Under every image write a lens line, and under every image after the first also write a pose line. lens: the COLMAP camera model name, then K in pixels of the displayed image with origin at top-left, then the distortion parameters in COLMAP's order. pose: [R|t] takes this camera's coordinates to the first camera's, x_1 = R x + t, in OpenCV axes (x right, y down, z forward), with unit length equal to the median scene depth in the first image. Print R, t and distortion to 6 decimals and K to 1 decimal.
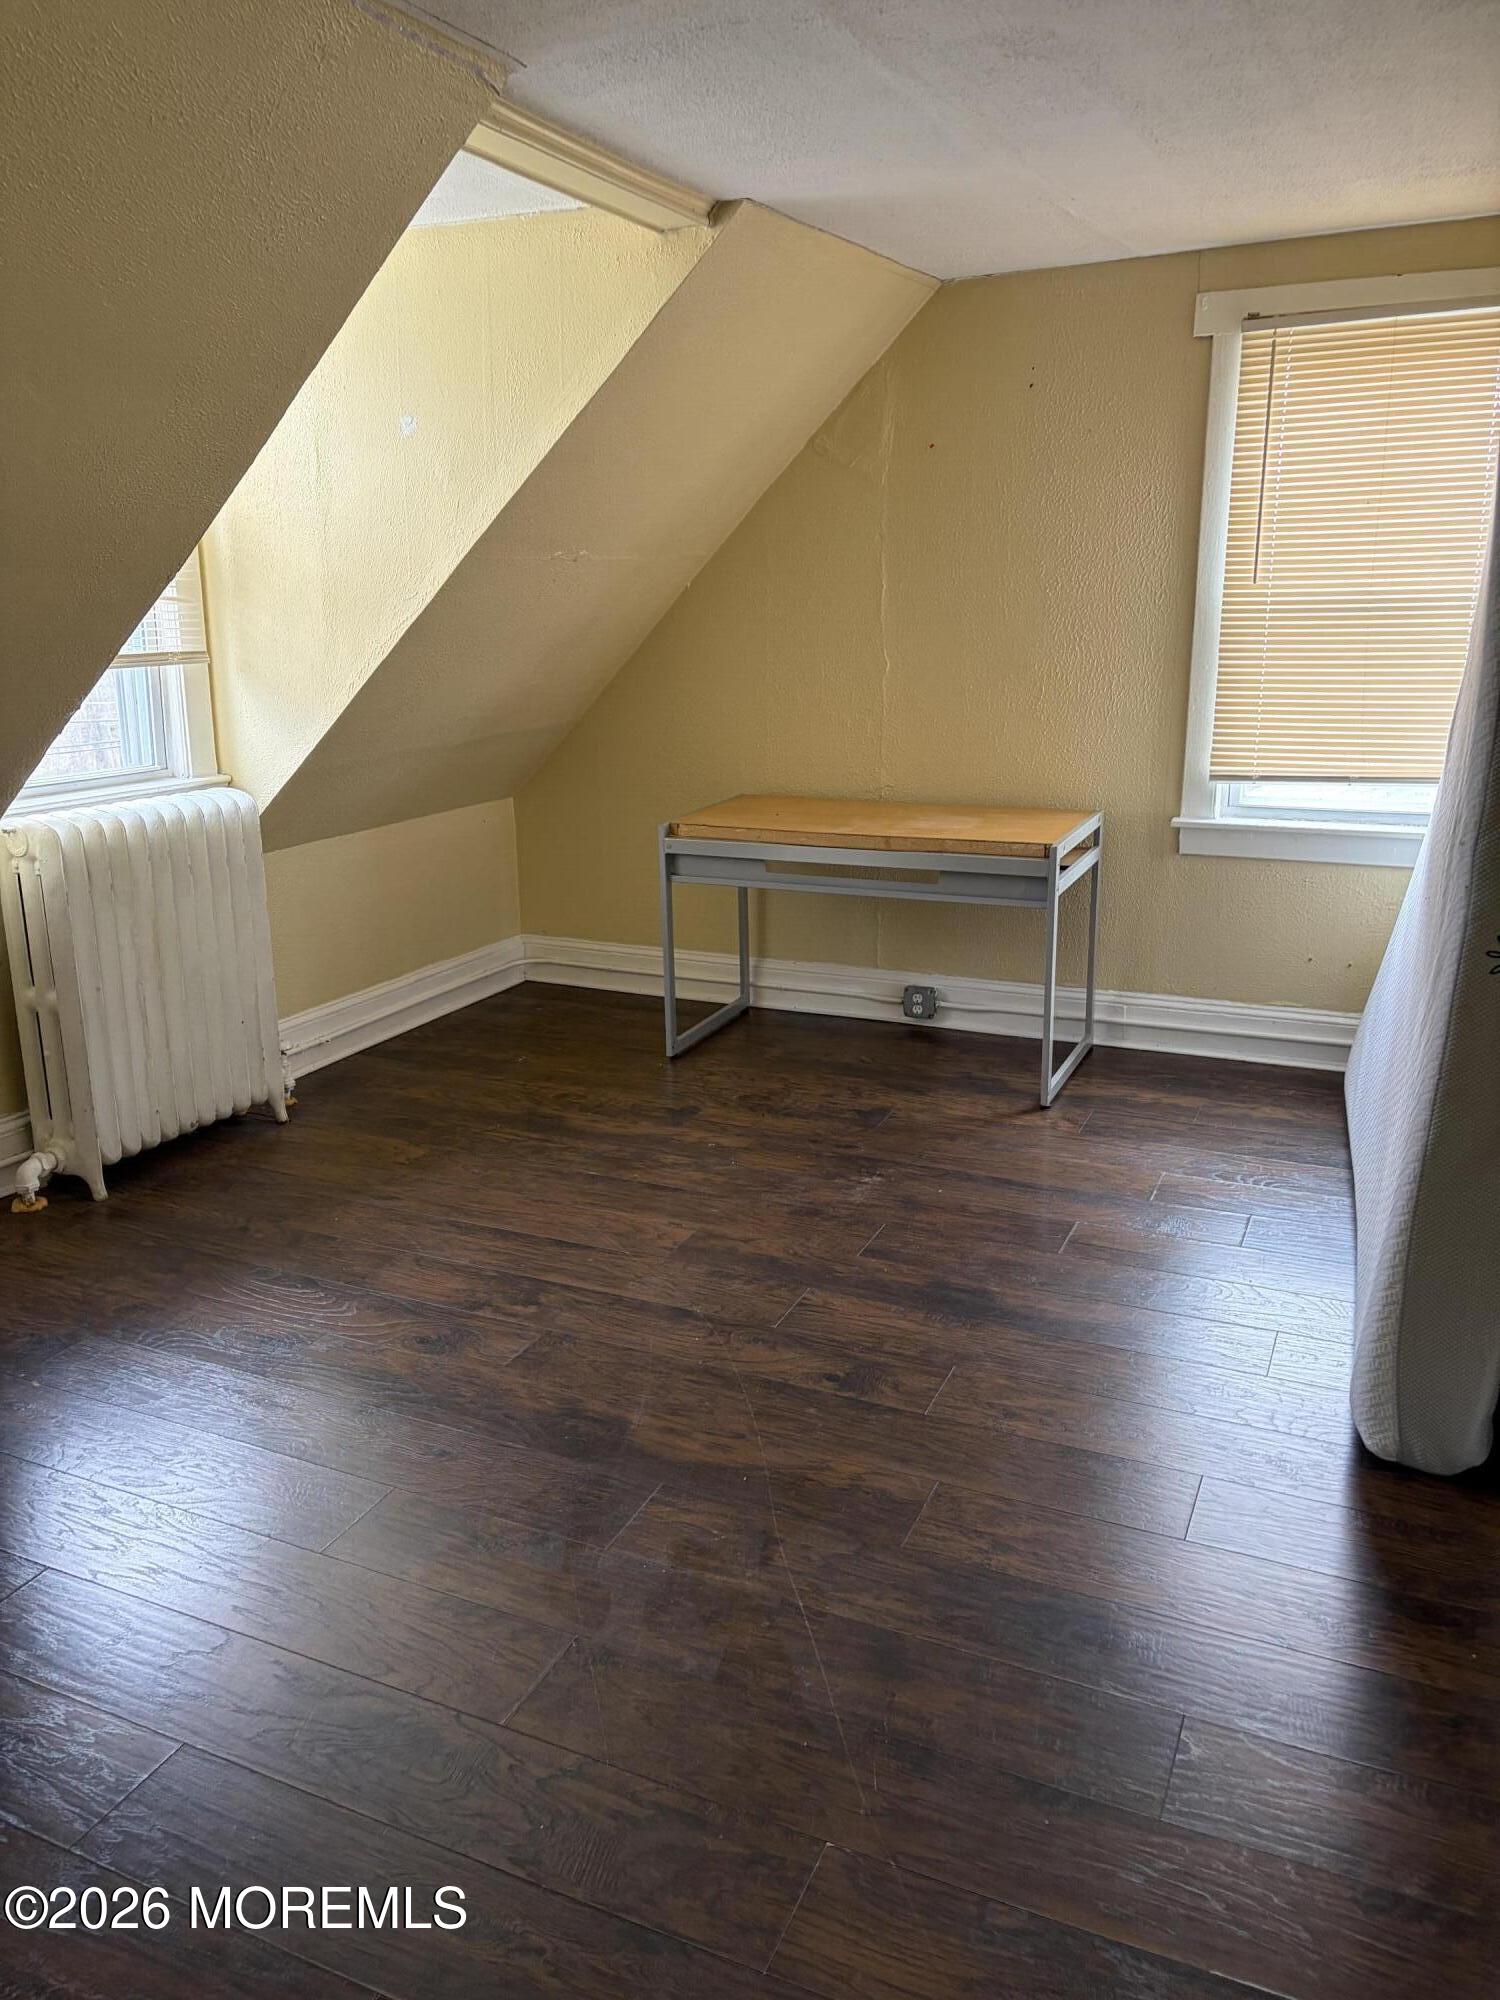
lens RADIAL K [[1498.8, 0, 750.0], [0, 1498.8, 1000.0], [0, 0, 1]] dist [-0.002198, 0.000065]
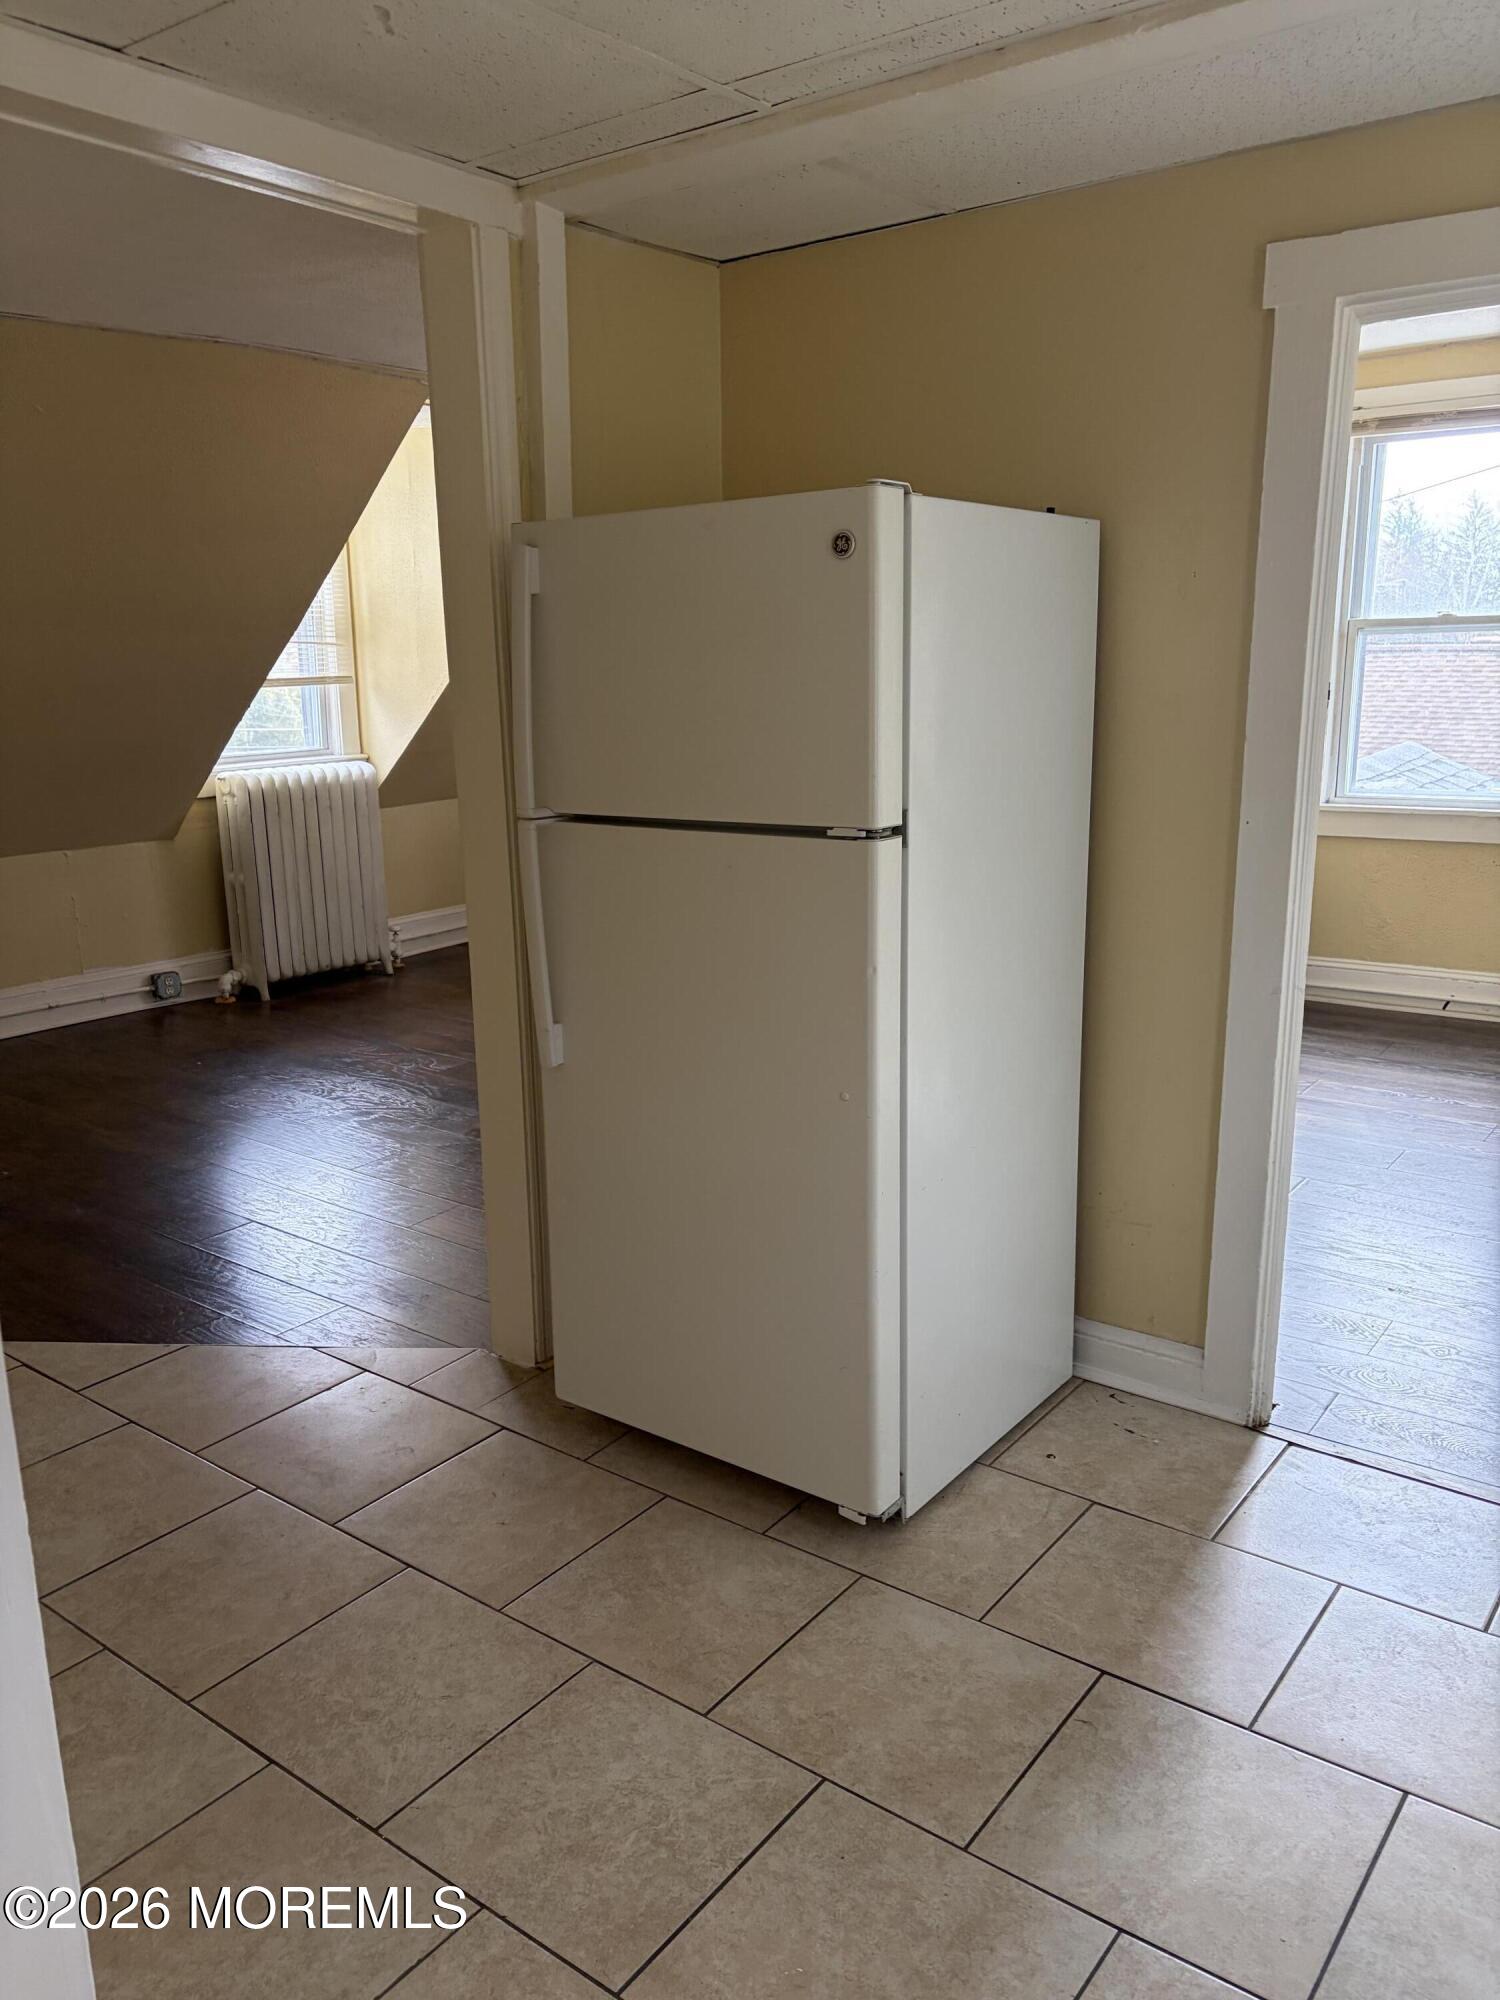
lens RADIAL K [[1521.1, 0, 750.0], [0, 1521.1, 1000.0], [0, 0, 1]] dist [0.094271, -0.000012]
pose [[0.977153, 0.050869, -0.206361, 0.433320], [-0.054248, 0.998470, -0.010742, 0.115324], [0.205499, 0.021692, 0.978417, -0.550128]]
